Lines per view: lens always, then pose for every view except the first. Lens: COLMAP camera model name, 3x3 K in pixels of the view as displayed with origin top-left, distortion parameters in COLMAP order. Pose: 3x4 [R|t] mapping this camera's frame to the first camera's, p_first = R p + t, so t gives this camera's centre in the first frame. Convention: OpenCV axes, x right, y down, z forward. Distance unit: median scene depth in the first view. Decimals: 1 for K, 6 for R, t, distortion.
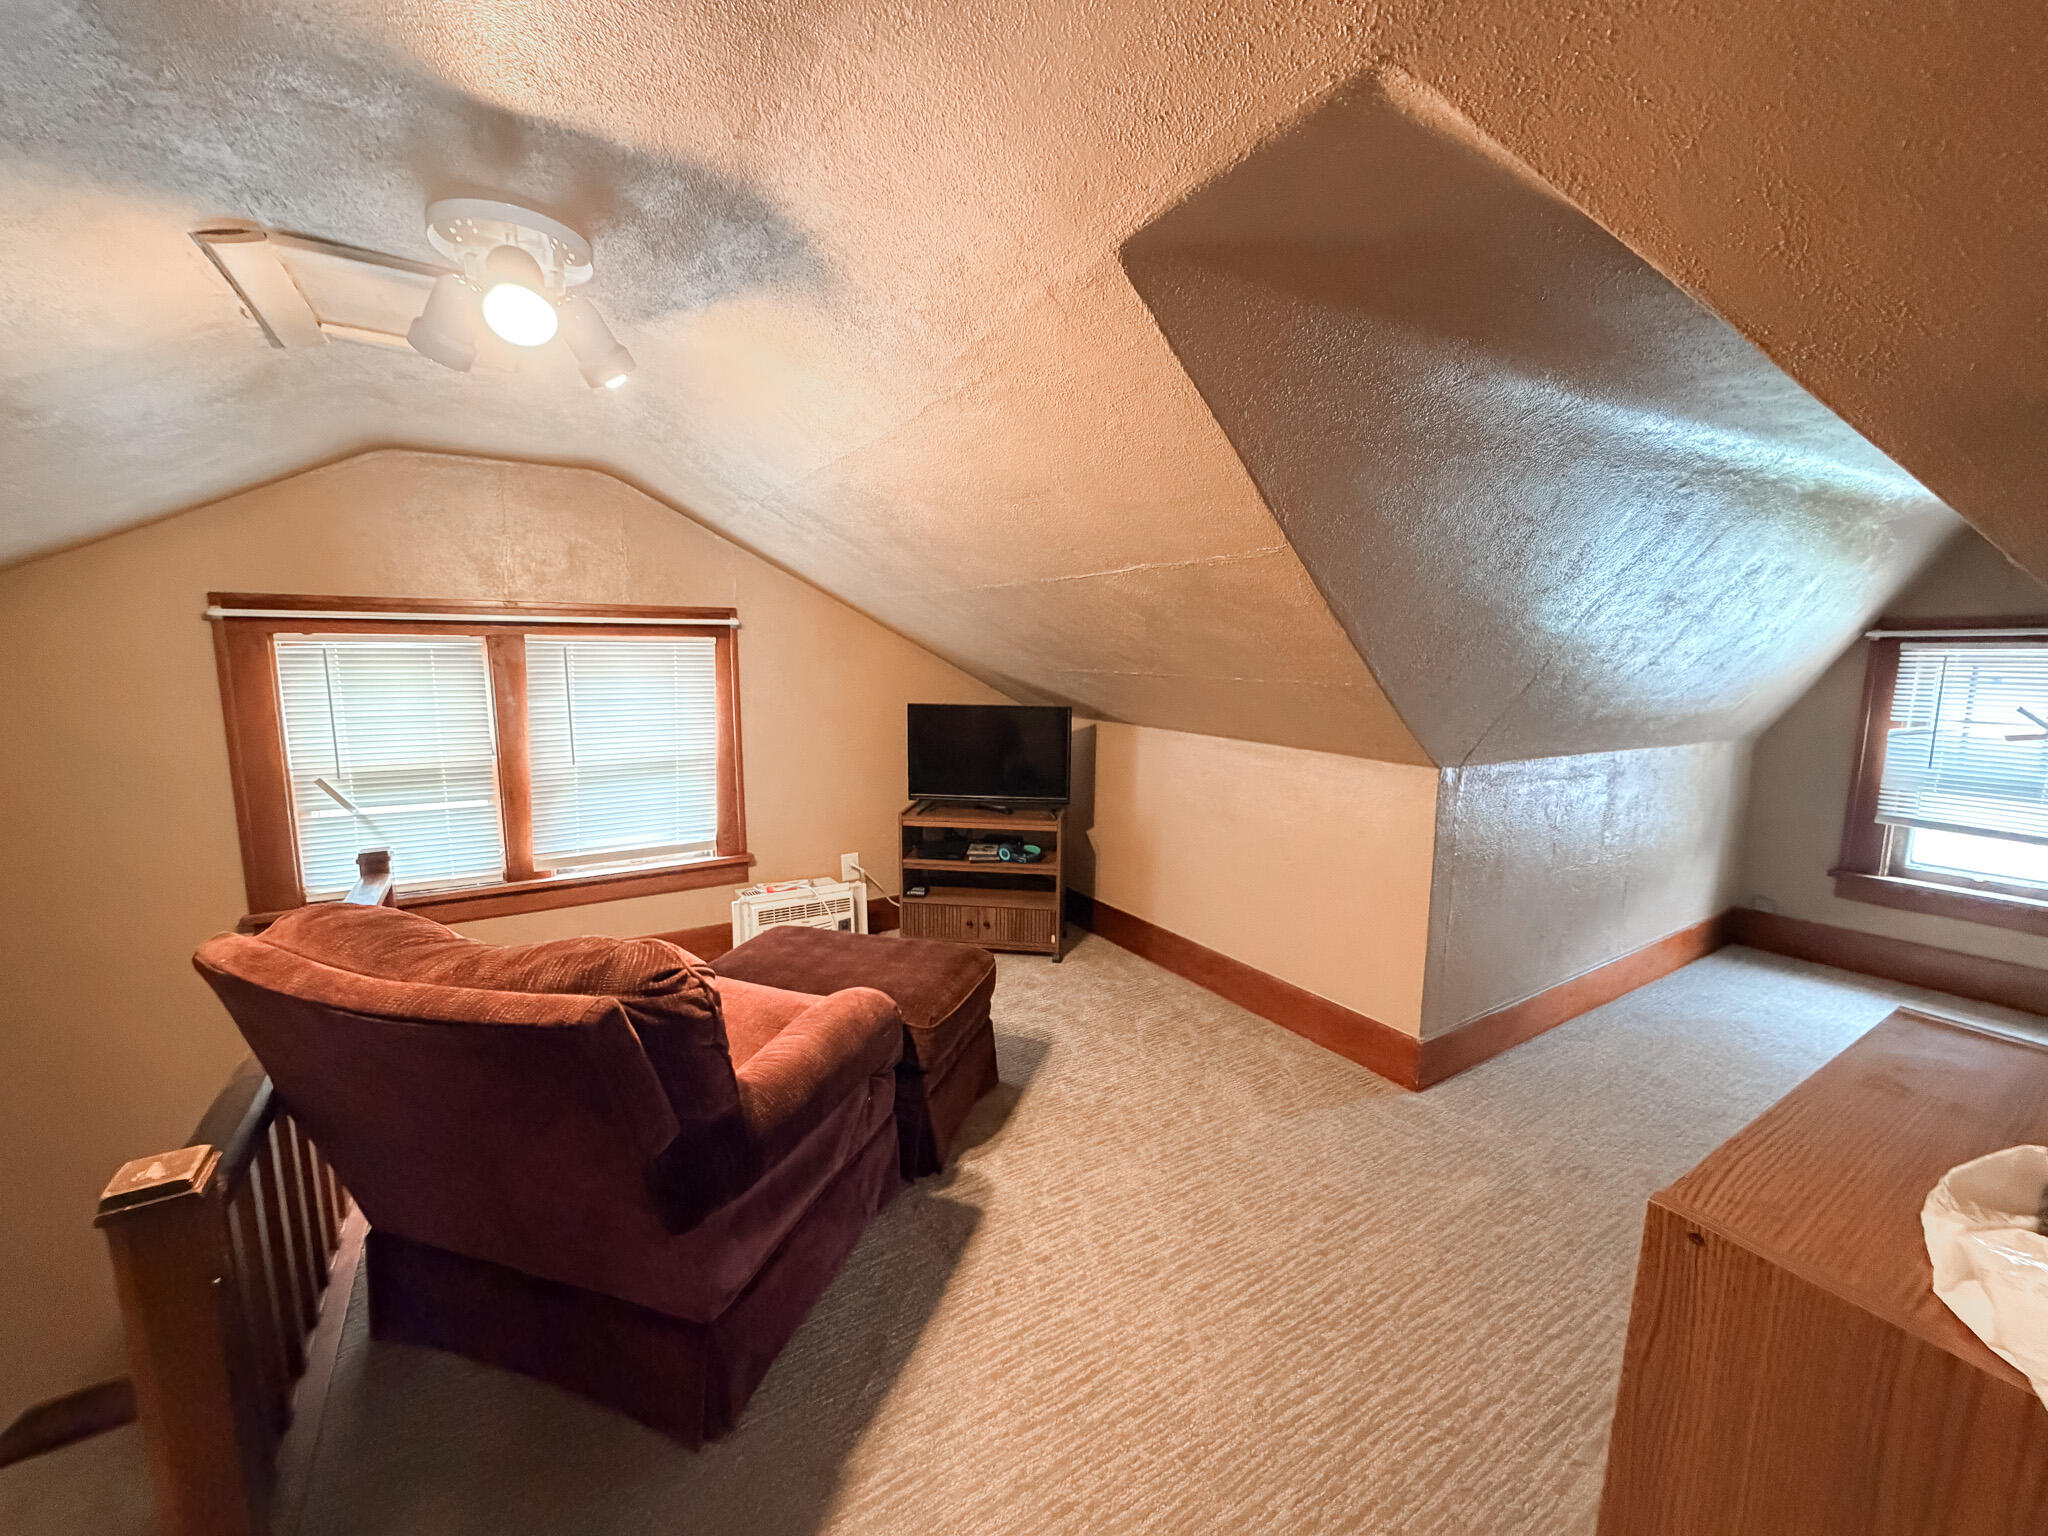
lens RADIAL K [[815.7, 0, 1019.2], [0, 815.7, 770.5], [0, 0, 1]] dist [0.000626, -0.000320]
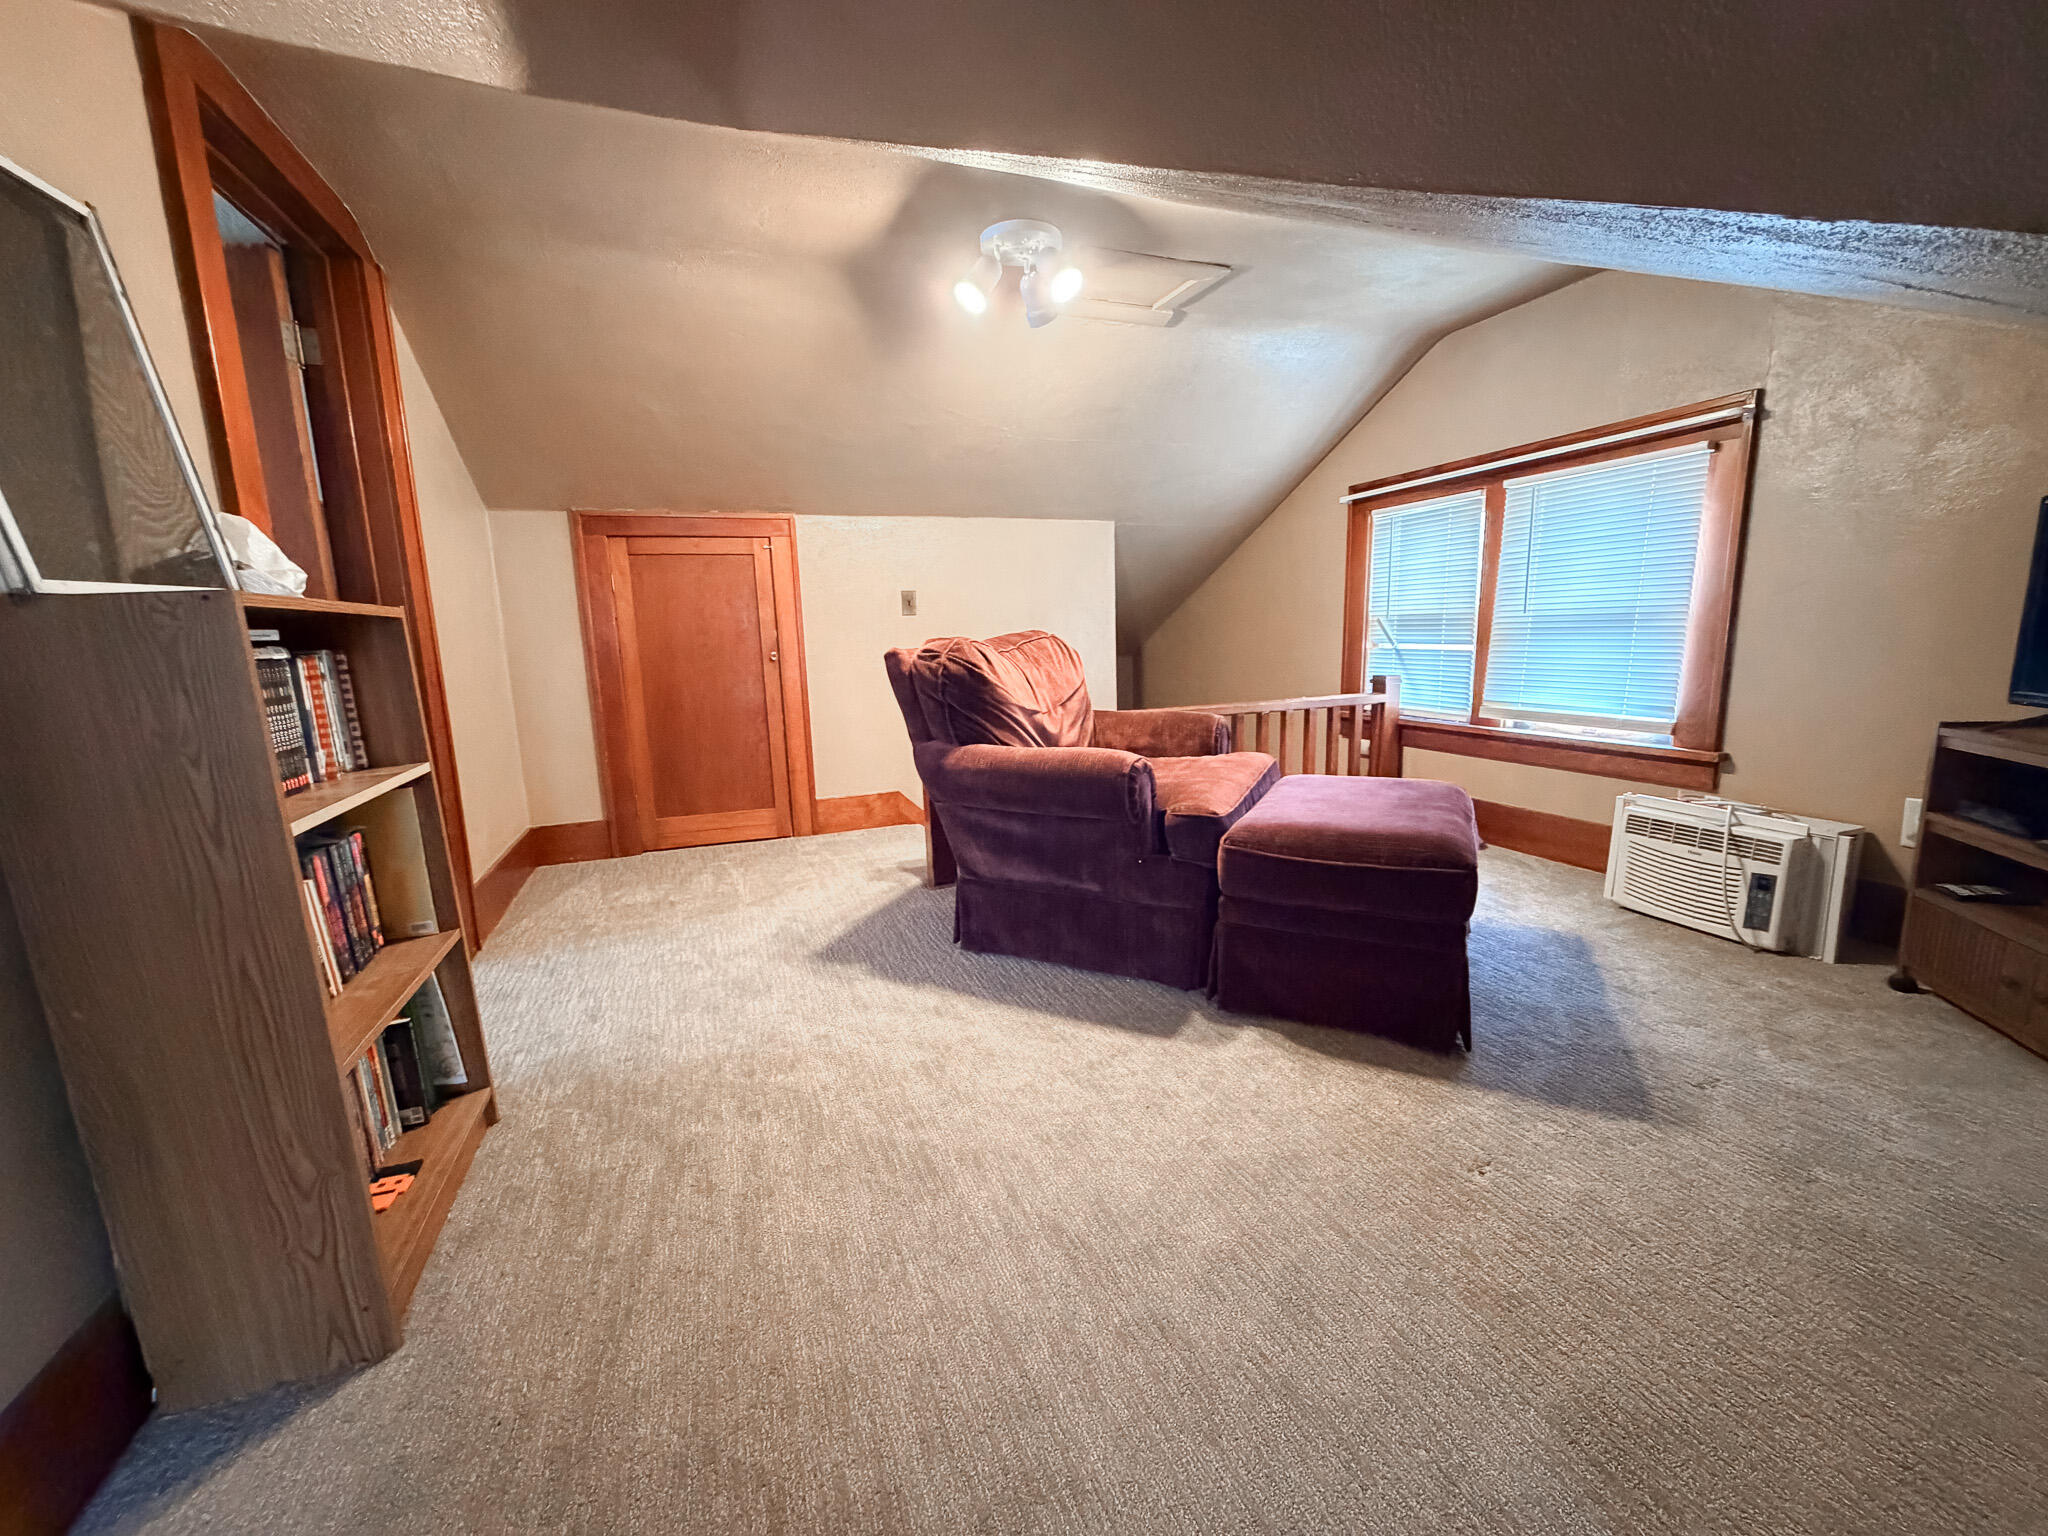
lens RADIAL K [[815.7, 0, 1019.2], [0, 815.7, 770.5], [0, 0, 1]] dist [0.000626, -0.000320]
pose [[-0.197095, 0.167623, -0.965948, 0.536087], [-0.112936, 0.974834, 0.192209, 0.057058], [0.973858, 0.146974, -0.173205, 0.616441]]
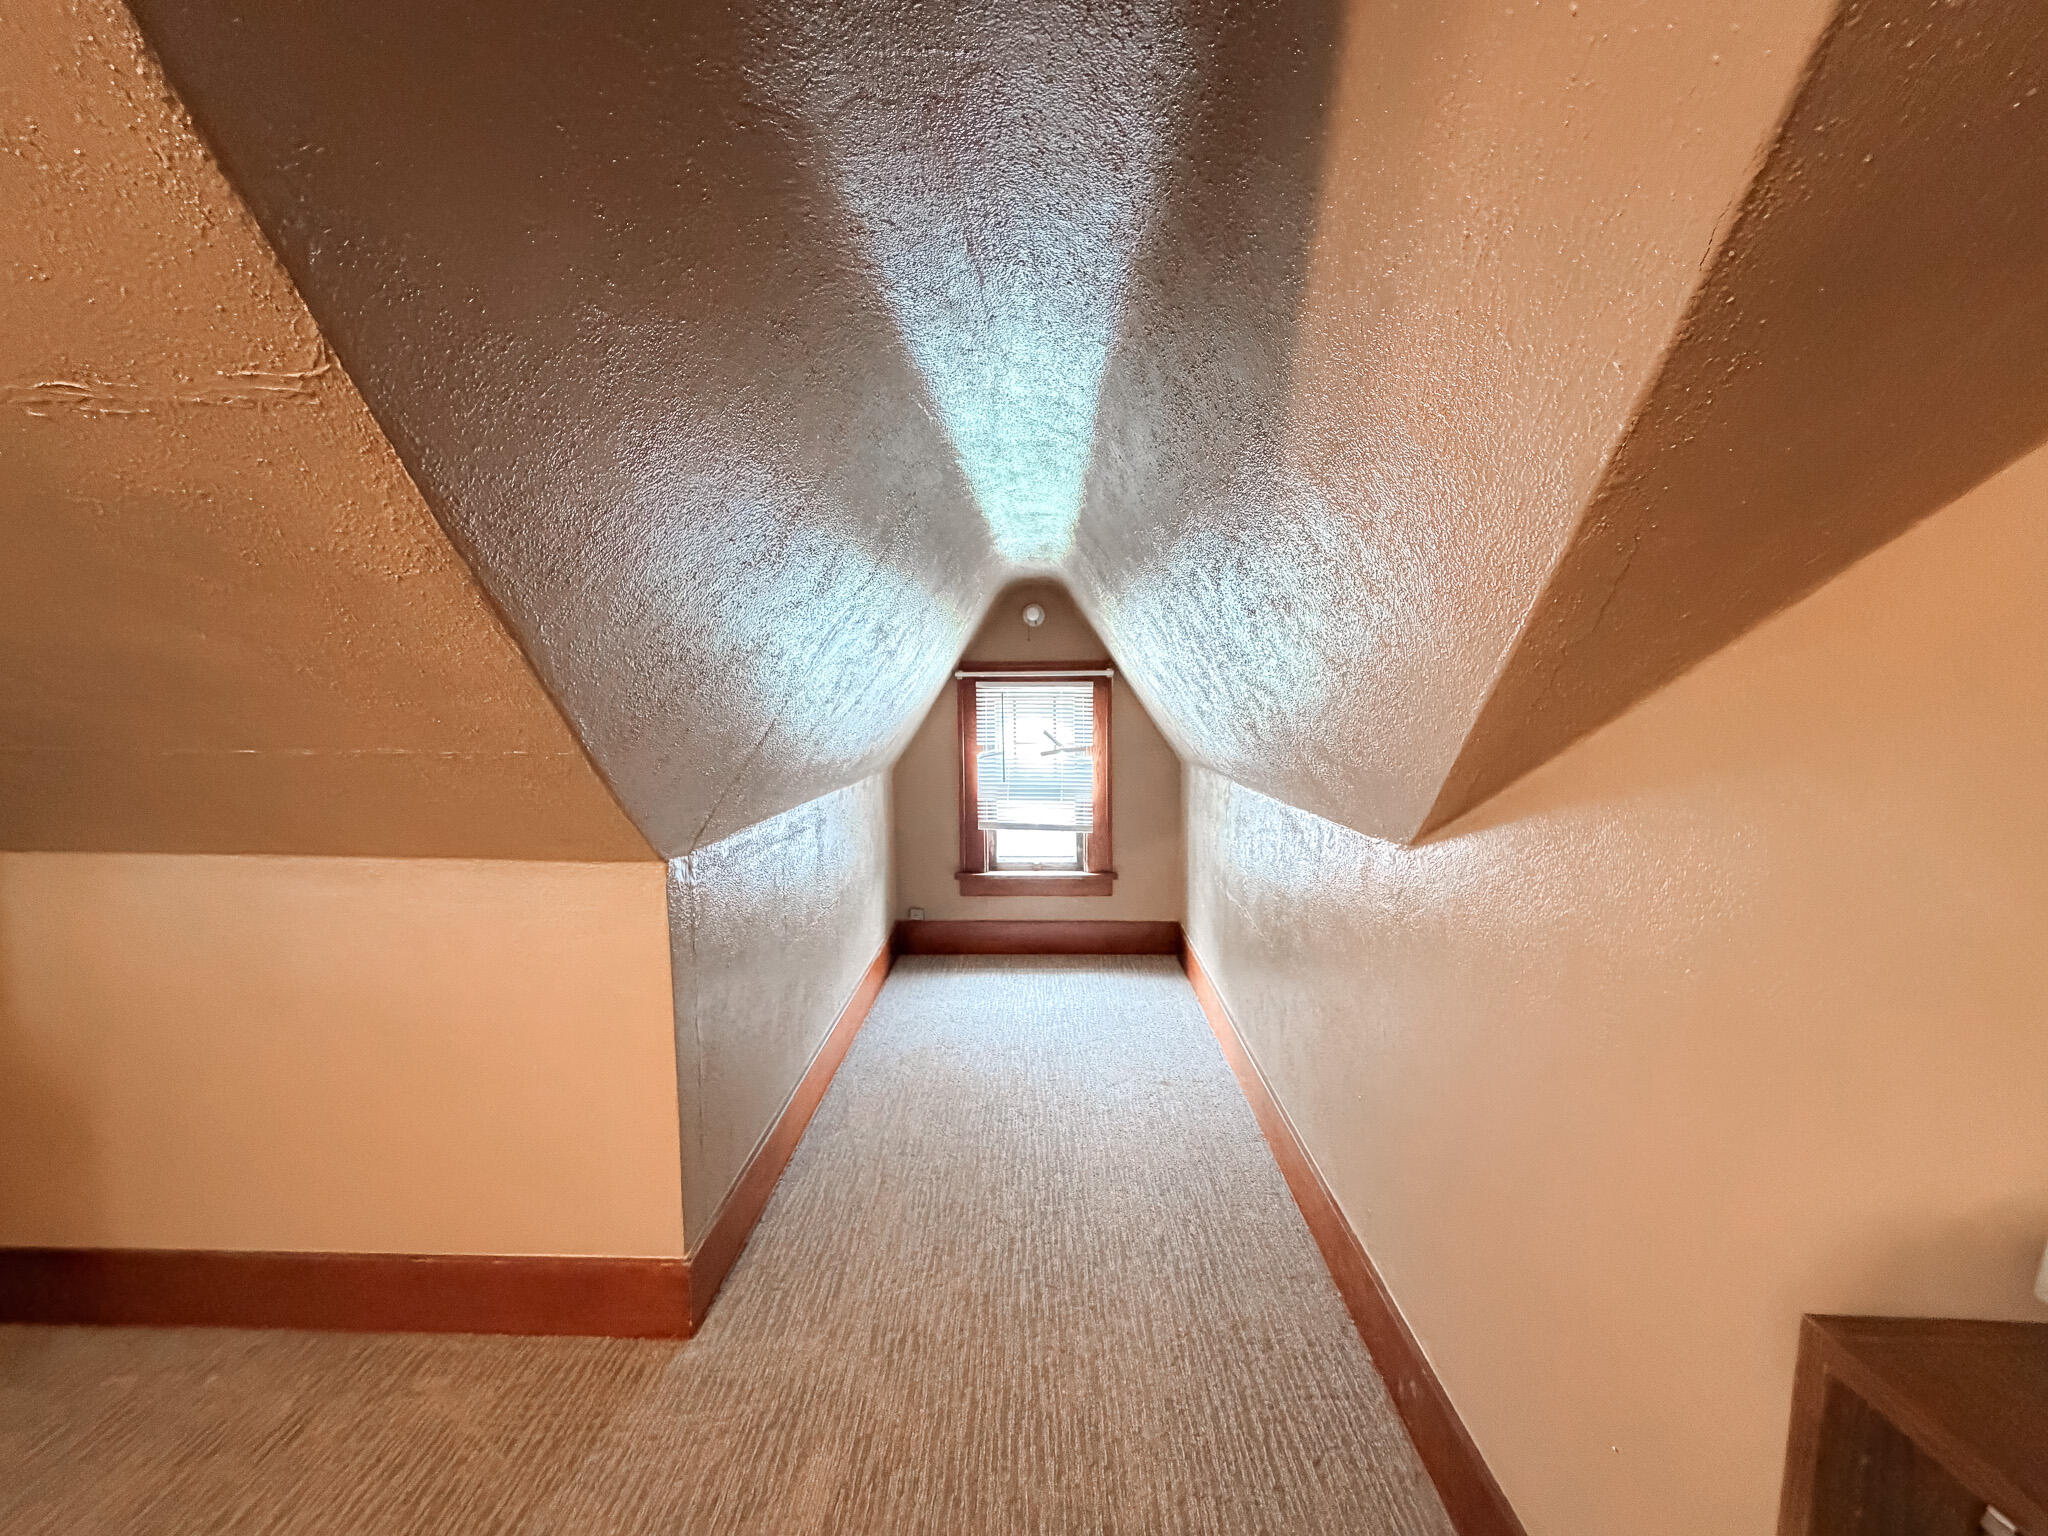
lens RADIAL K [[815.7, 0, 1019.2], [0, 815.7, 770.5], [0, 0, 1]] dist [0.000626, -0.000320]
pose [[0.549035, -0.085798, 0.831384, 0.093951], [0.124768, 0.991985, 0.019977, -0.042760], [-0.826434, 0.092762, 0.555339, 0.293210]]
